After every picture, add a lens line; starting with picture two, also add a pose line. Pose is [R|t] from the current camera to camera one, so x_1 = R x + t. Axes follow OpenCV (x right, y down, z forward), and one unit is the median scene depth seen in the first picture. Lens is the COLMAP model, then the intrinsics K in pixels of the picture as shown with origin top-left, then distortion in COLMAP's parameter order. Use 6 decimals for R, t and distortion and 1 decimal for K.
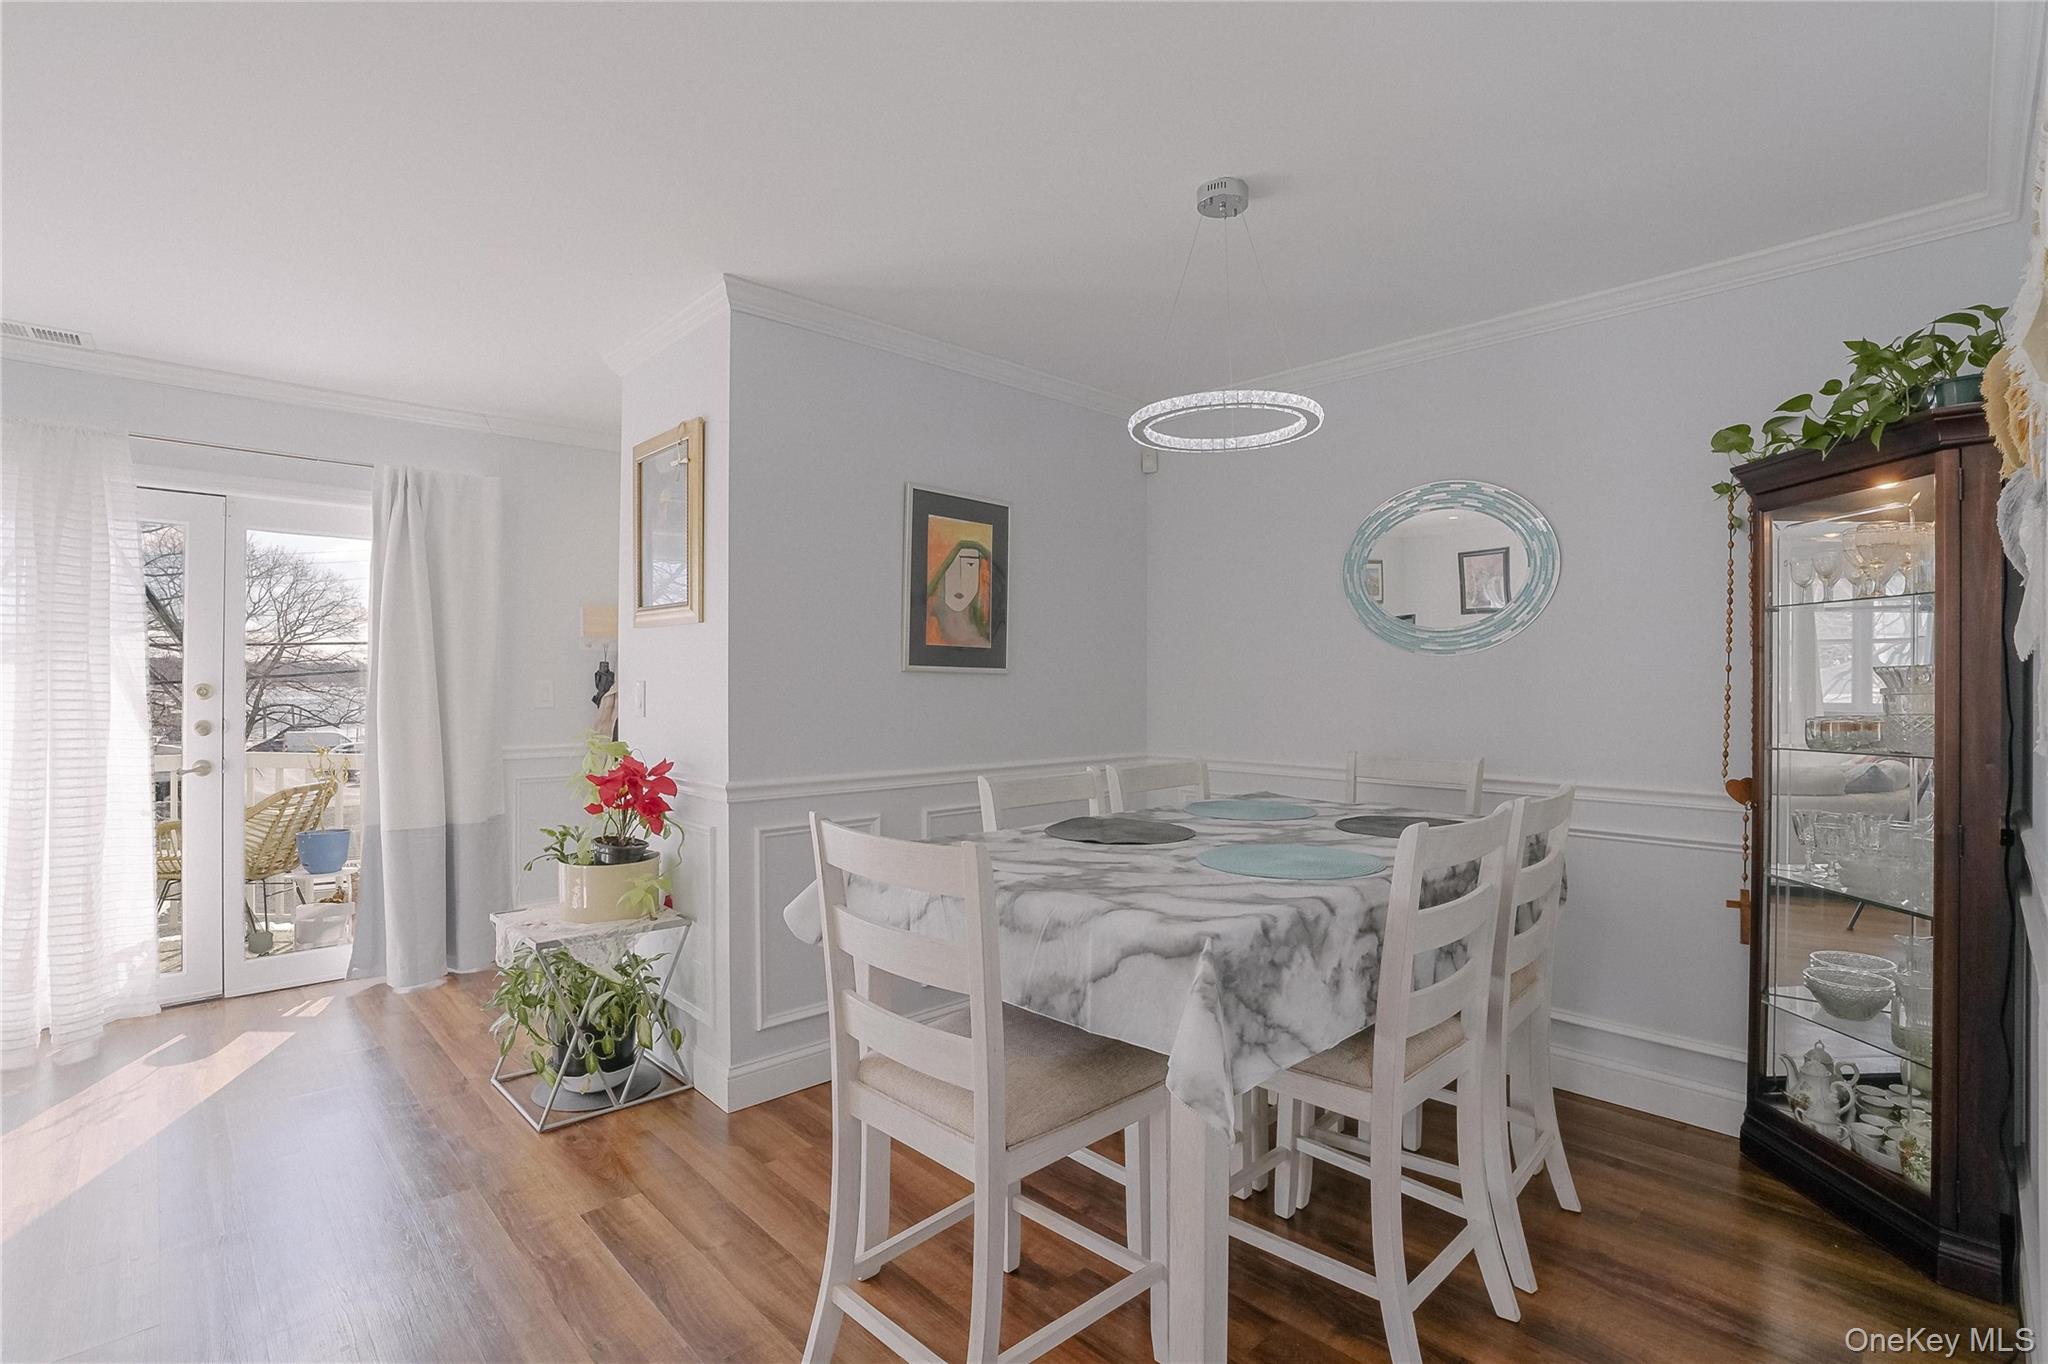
lens RADIAL K [[944.2, 0, 1030.0], [0, 944.2, 675.3], [0, 0, 1]] dist [-0.077052, 0.024349]
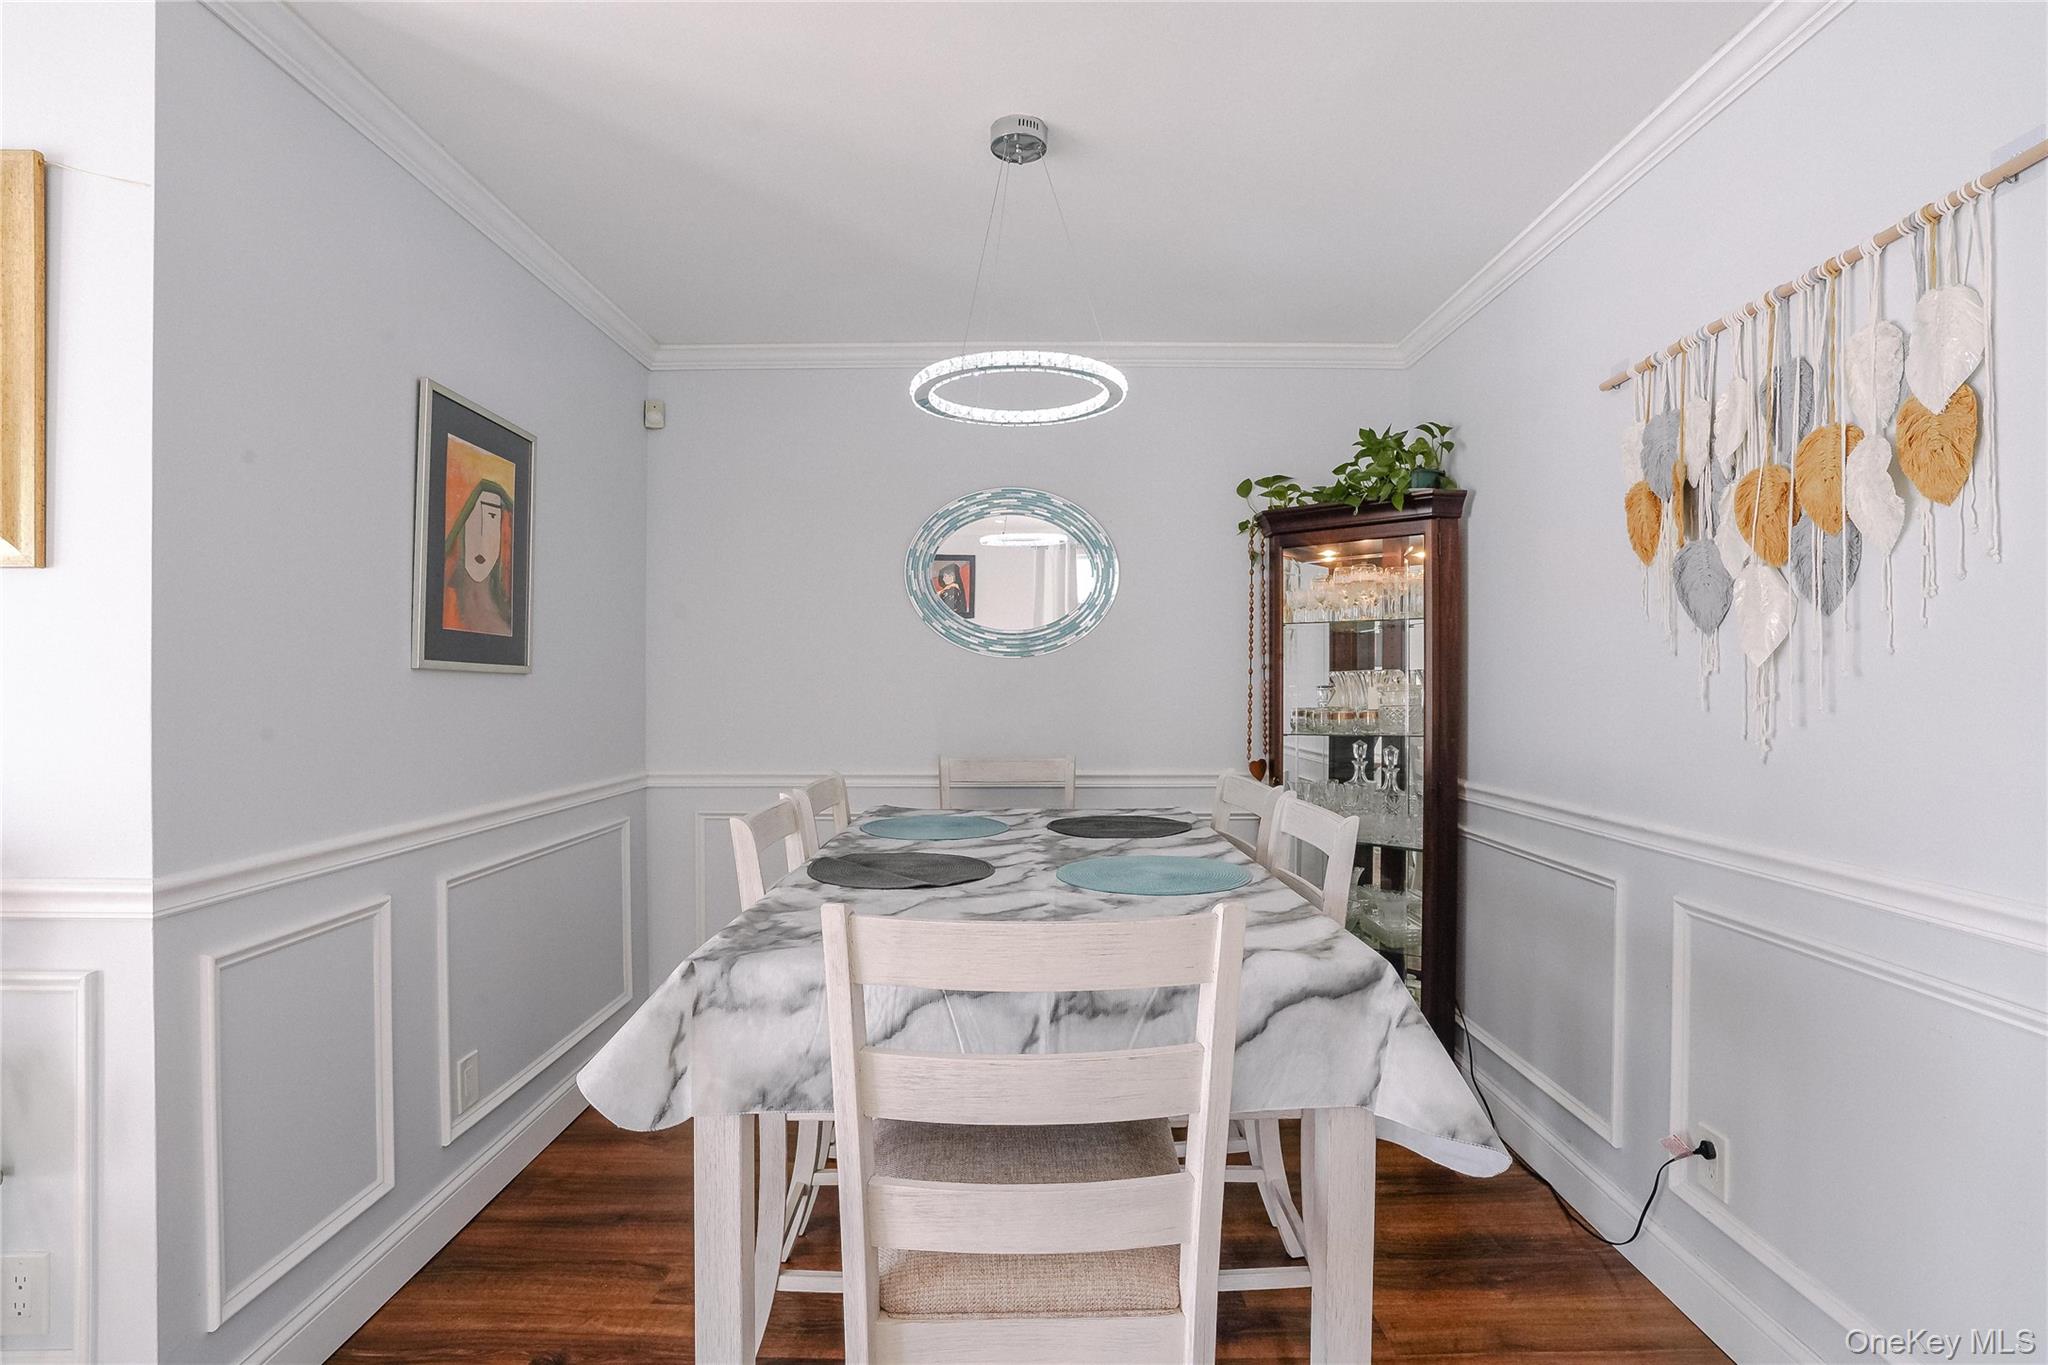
lens RADIAL K [[955.8, 0, 1016.0], [0, 955.8, 678.9], [0, 0, 1]] dist [-0.070558, 0.025585]
pose [[0.697873, 0.000372, 0.716221, -0.314004], [-0.003074, 0.999992, 0.002475, -0.000229], [-0.716215, -0.003929, 0.697869, 0.267437]]
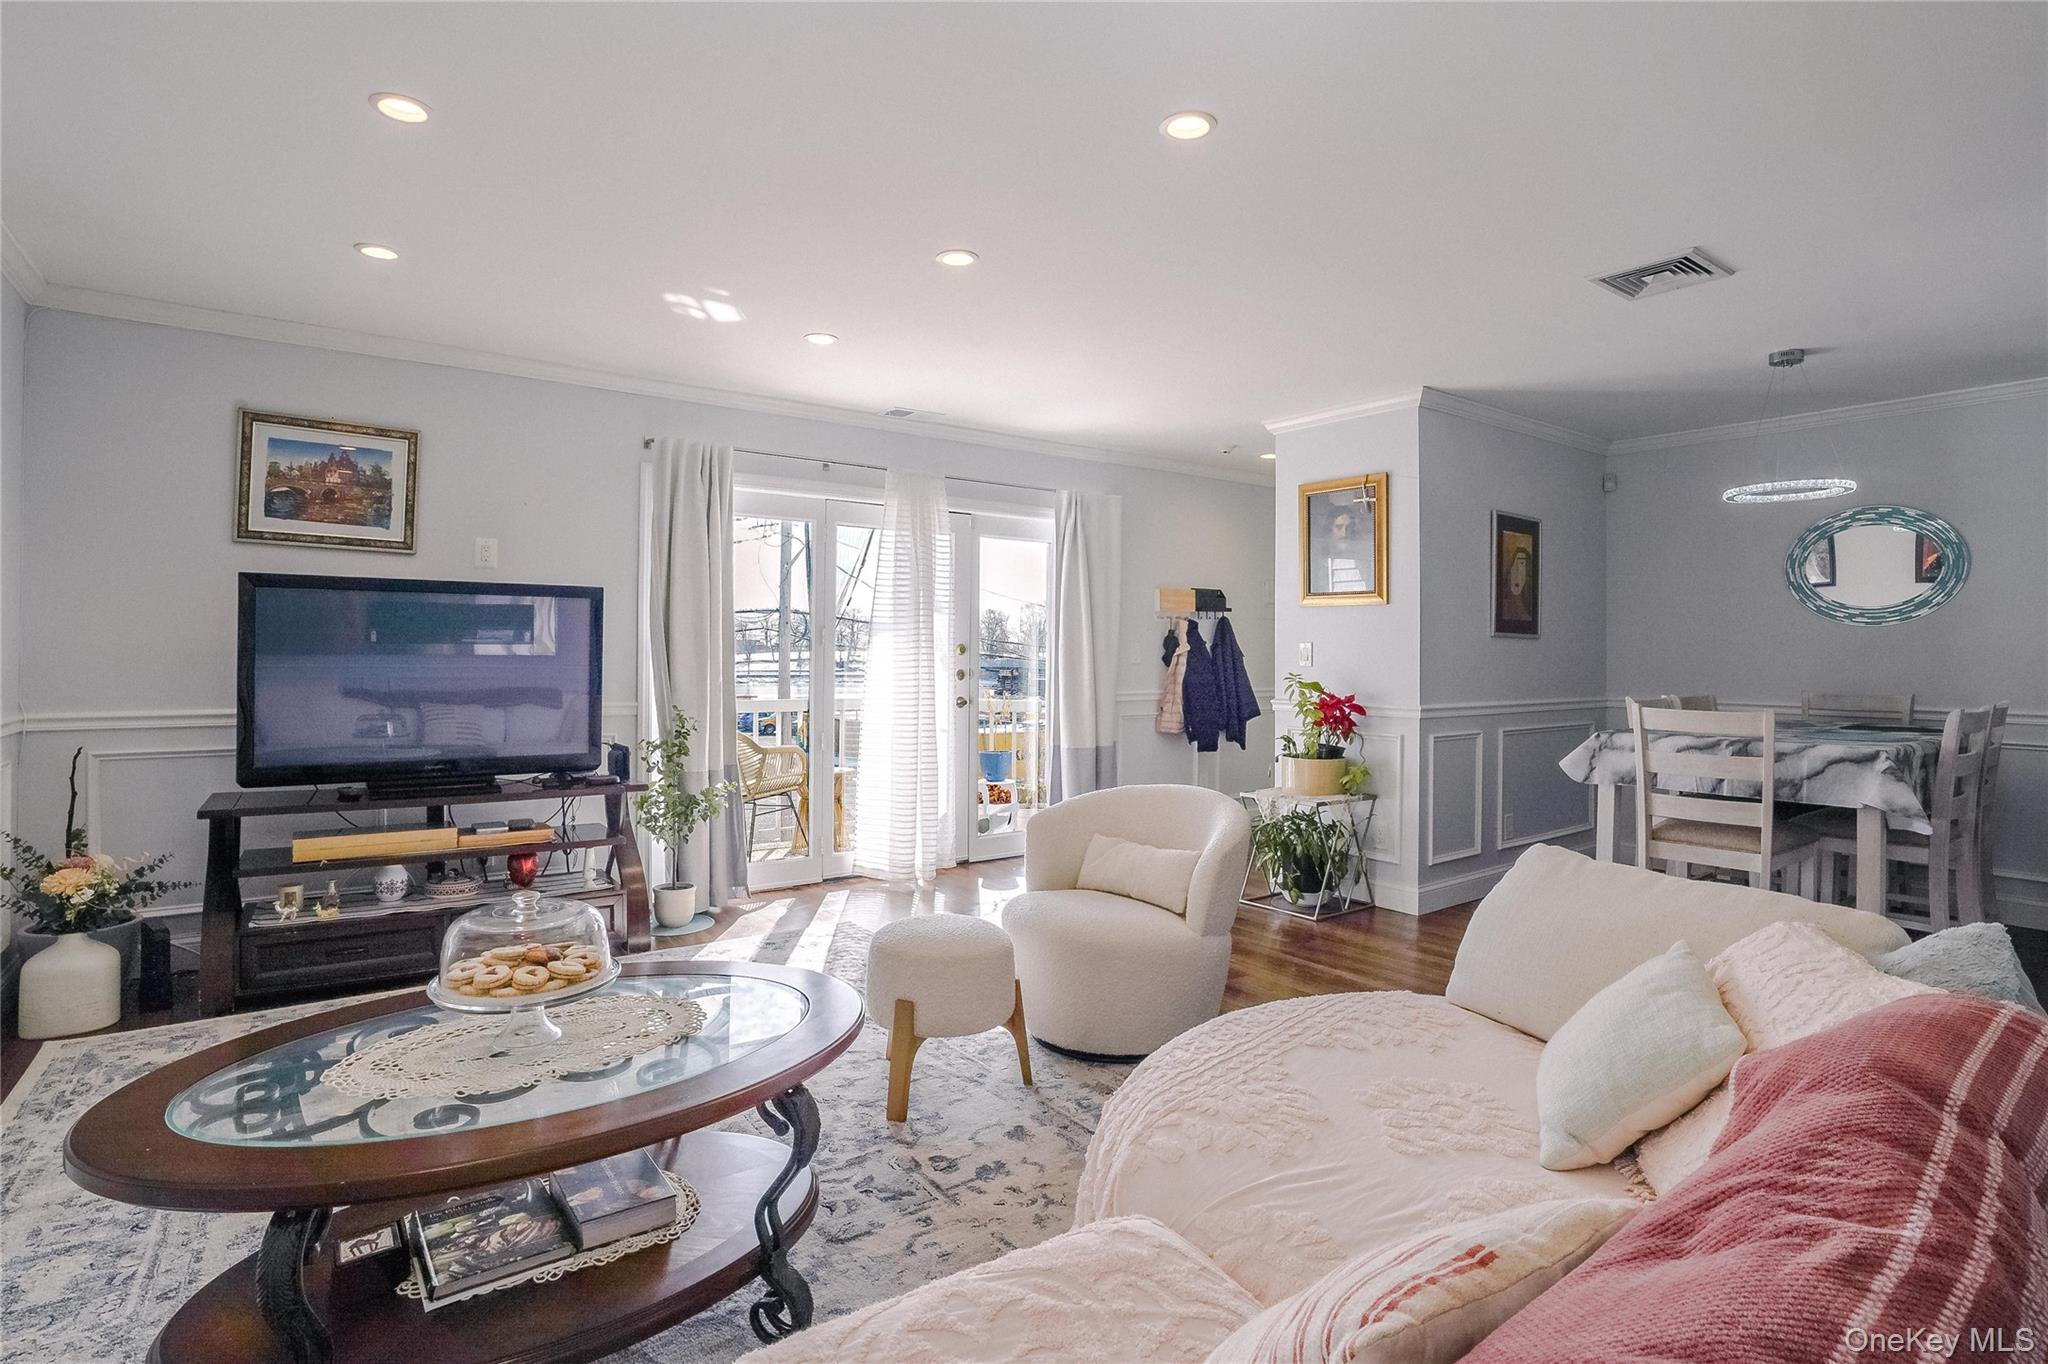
lens RADIAL K [[1015.4, 0, 1047.8], [0, 1015.4, 645.3], [0, 0, 1]] dist [-0.067183, 0.024566]
pose [[0.992719, 0.002136, -0.120432, -0.663039], [-0.002147, 0.999998, 0.000045, 0.012091], [0.120432, 0.000214, 0.992722, -0.688318]]
